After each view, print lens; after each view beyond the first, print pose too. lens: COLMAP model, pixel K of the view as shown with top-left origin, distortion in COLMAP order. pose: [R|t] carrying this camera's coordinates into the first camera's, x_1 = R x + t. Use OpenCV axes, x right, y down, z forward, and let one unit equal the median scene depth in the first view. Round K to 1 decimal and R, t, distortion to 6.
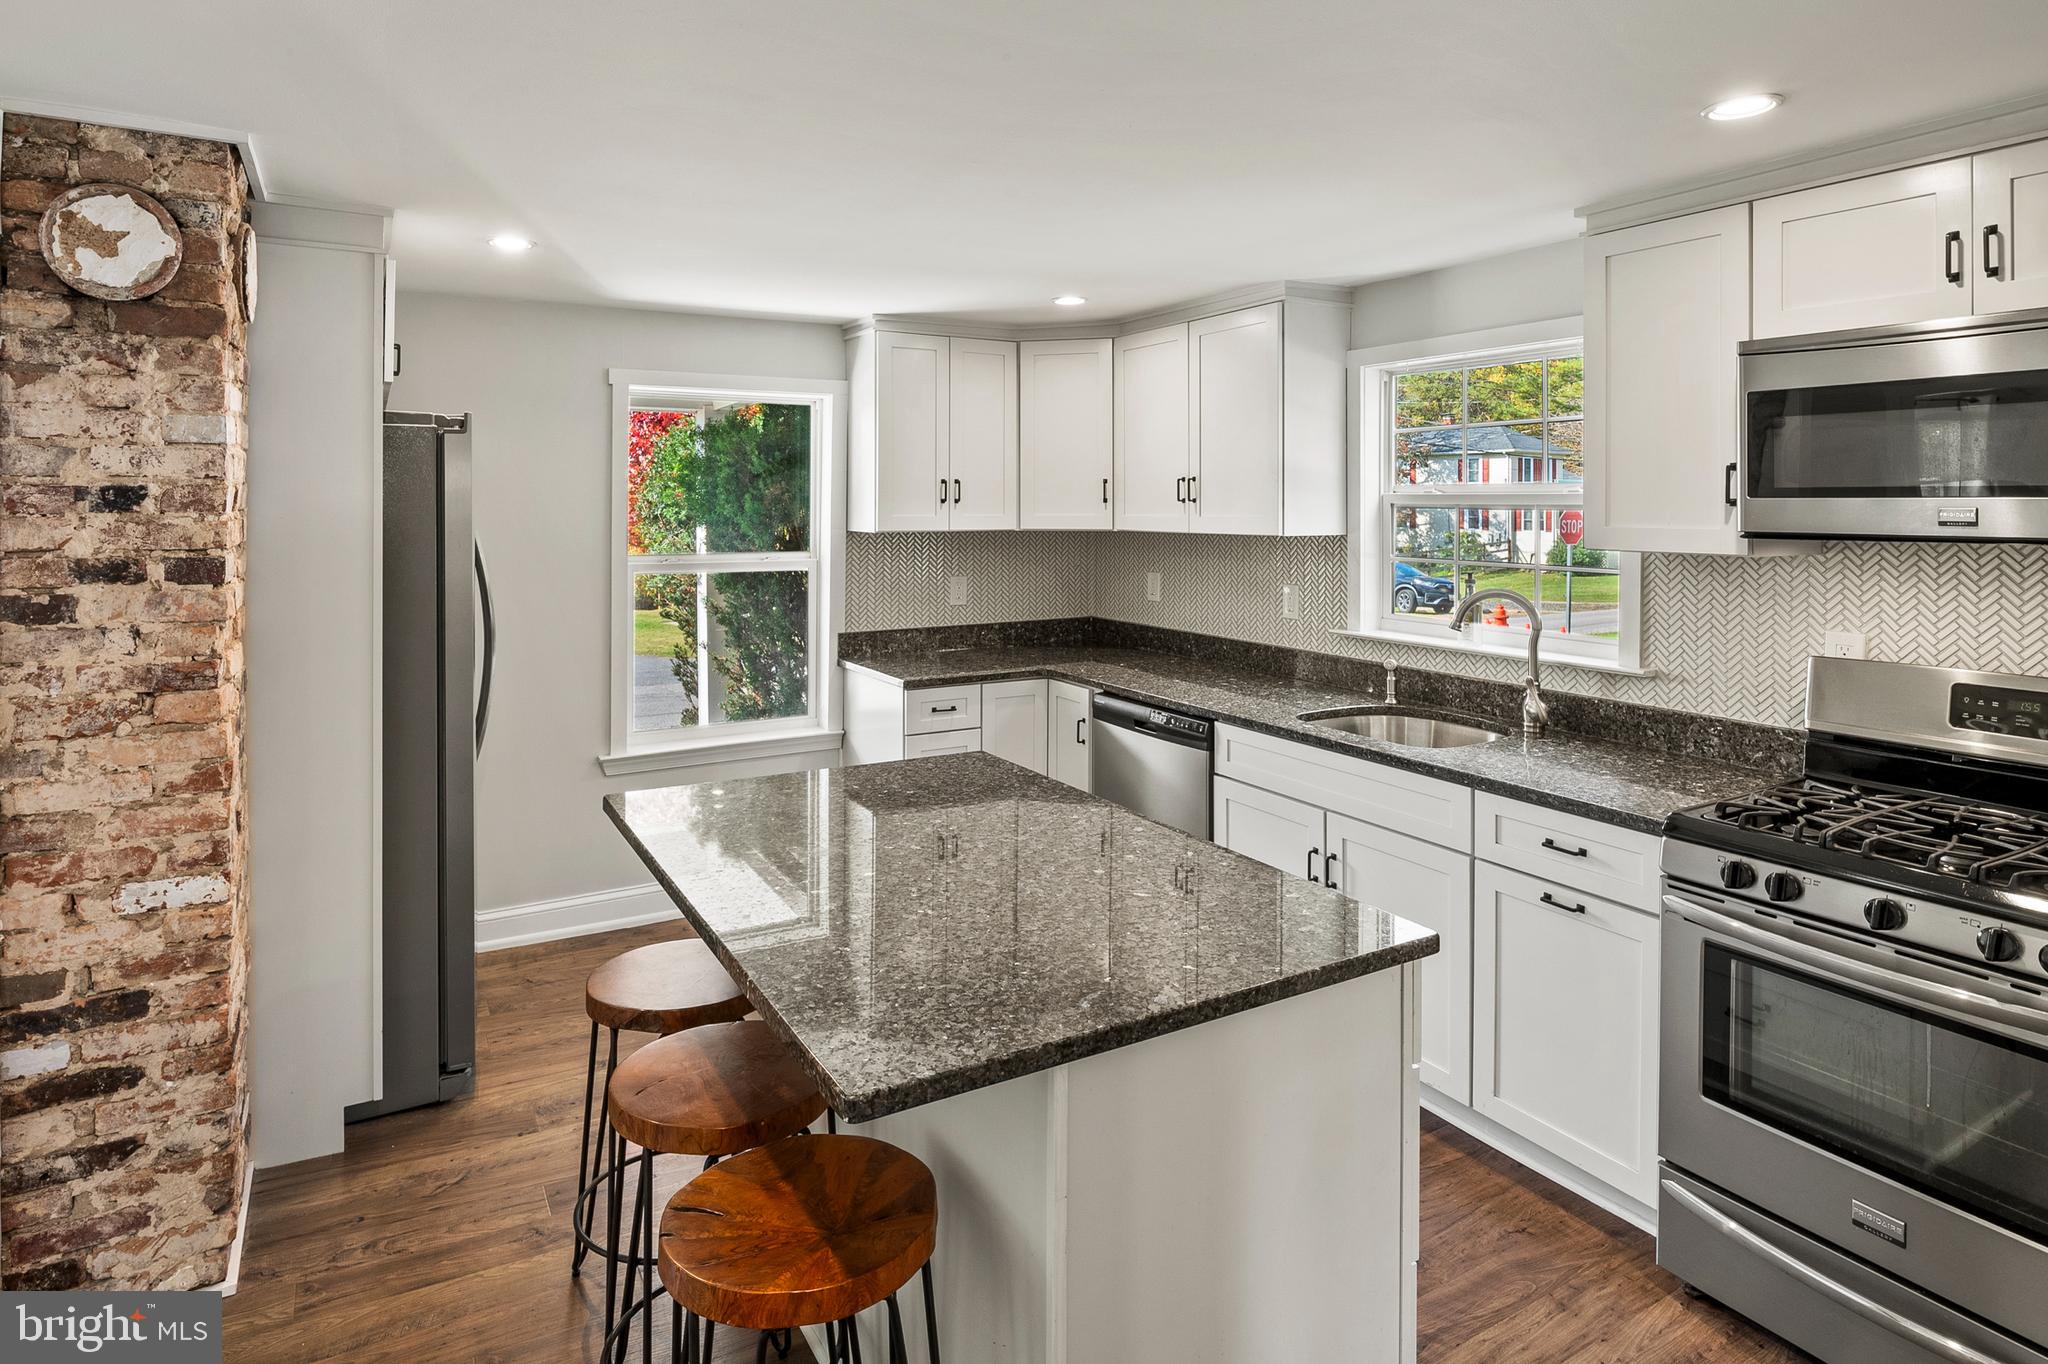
lens RADIAL K [[1119.5, 0, 1023.2], [0, 1119.5, 502.5], [0, 0, 1]] dist [-0.003780, -0.000932]
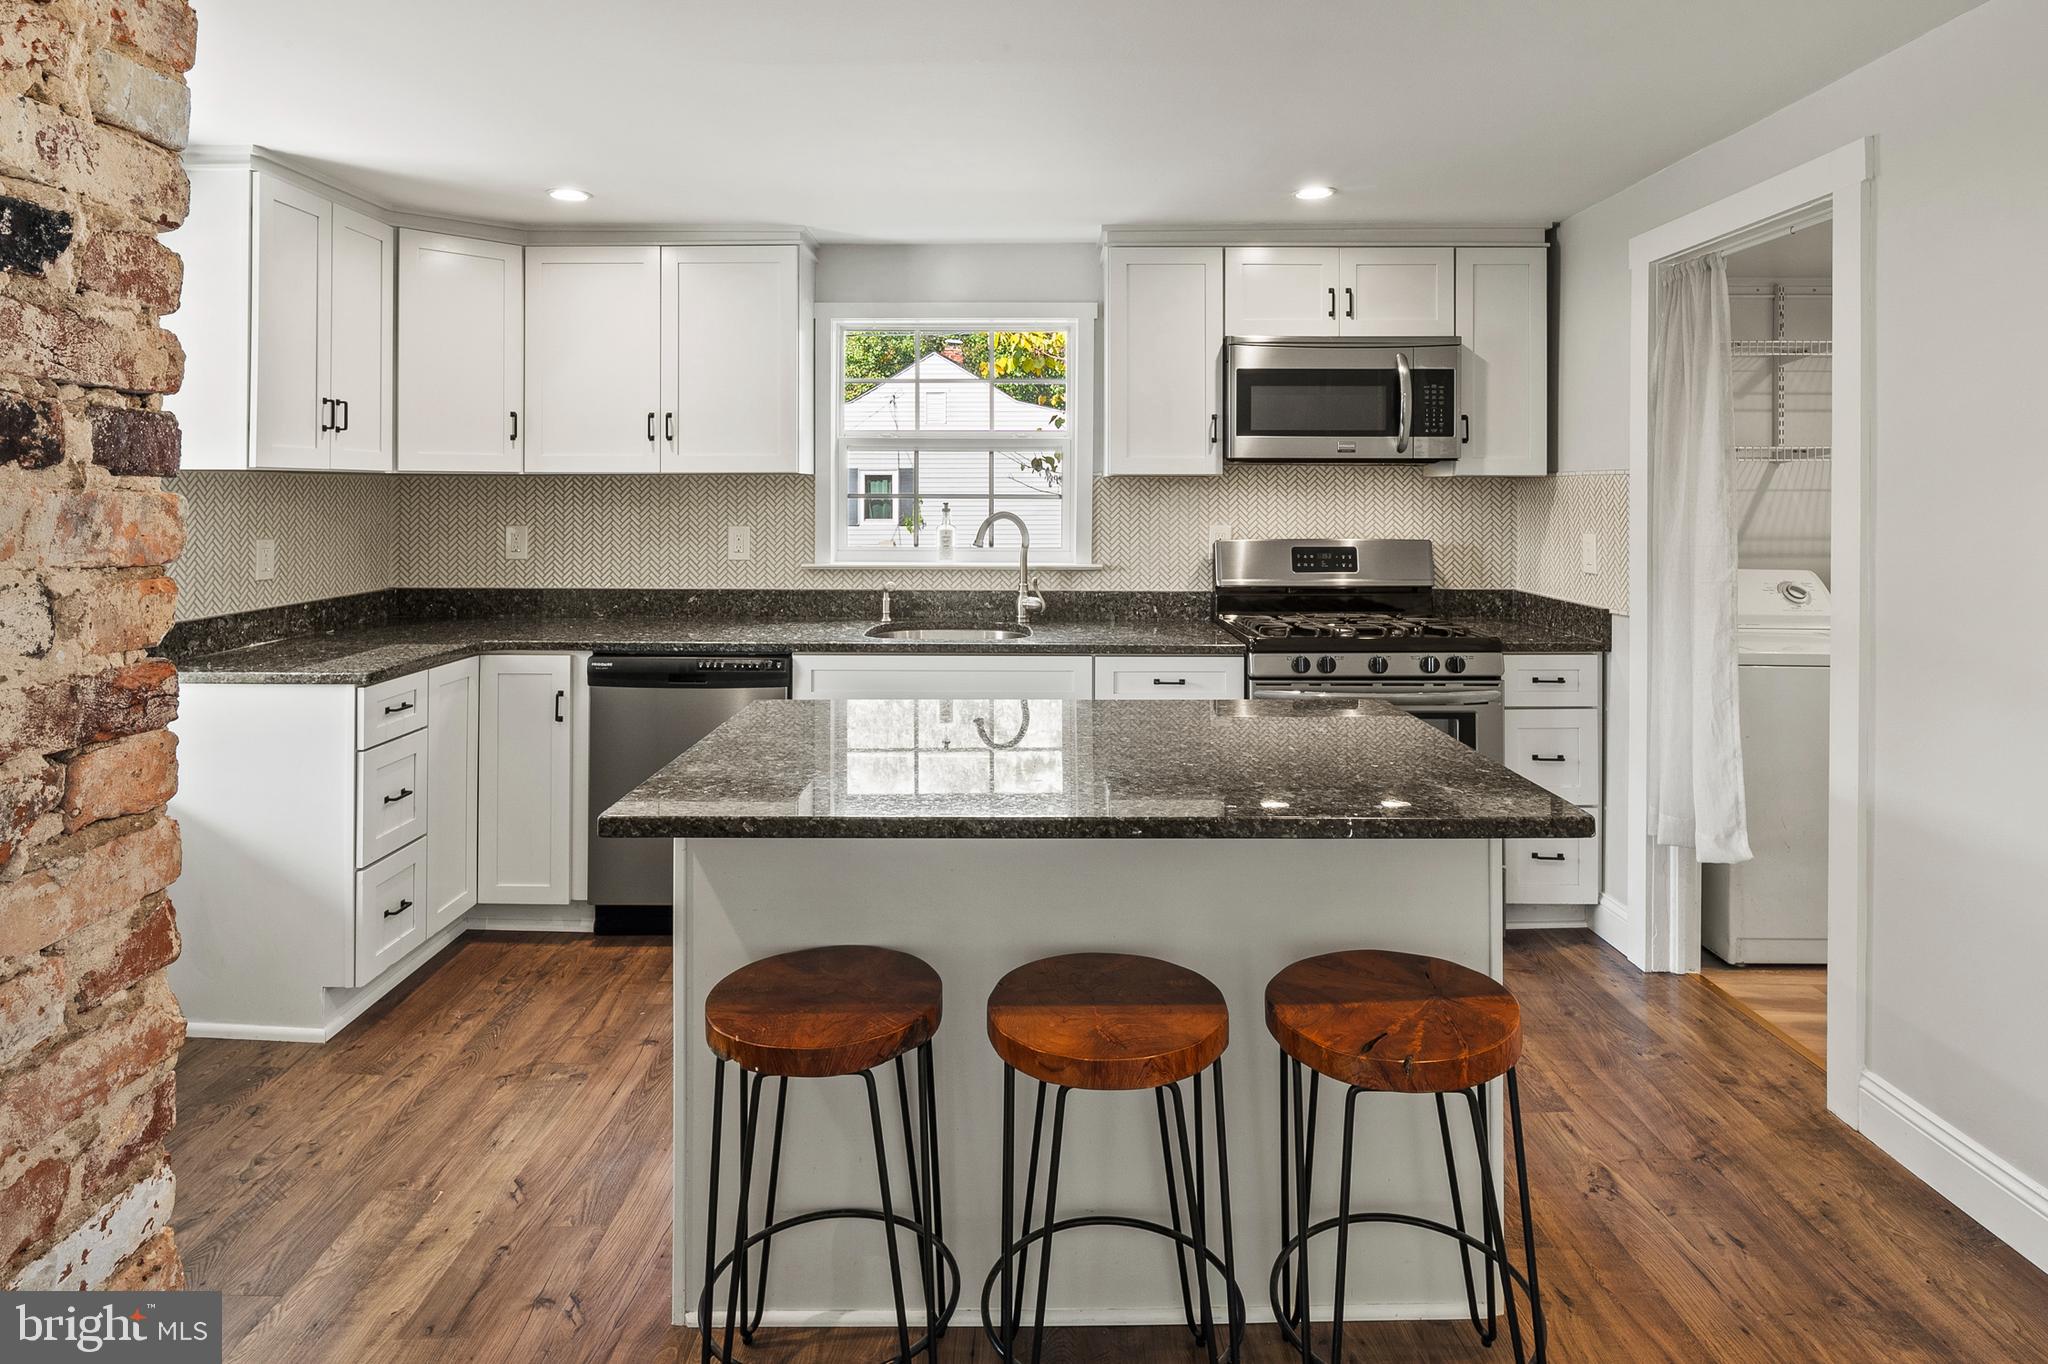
lens RADIAL K [[1117.8, 0, 1019.2], [0, 1117.8, 479.7], [0, 0, 1]] dist [-0.002324, -0.000890]
pose [[0.509318, 0.008489, 0.860537, -0.898215], [0.000671, 0.999947, -0.010261, 0.076483], [-0.860578, 0.005803, 0.509285, 0.492050]]
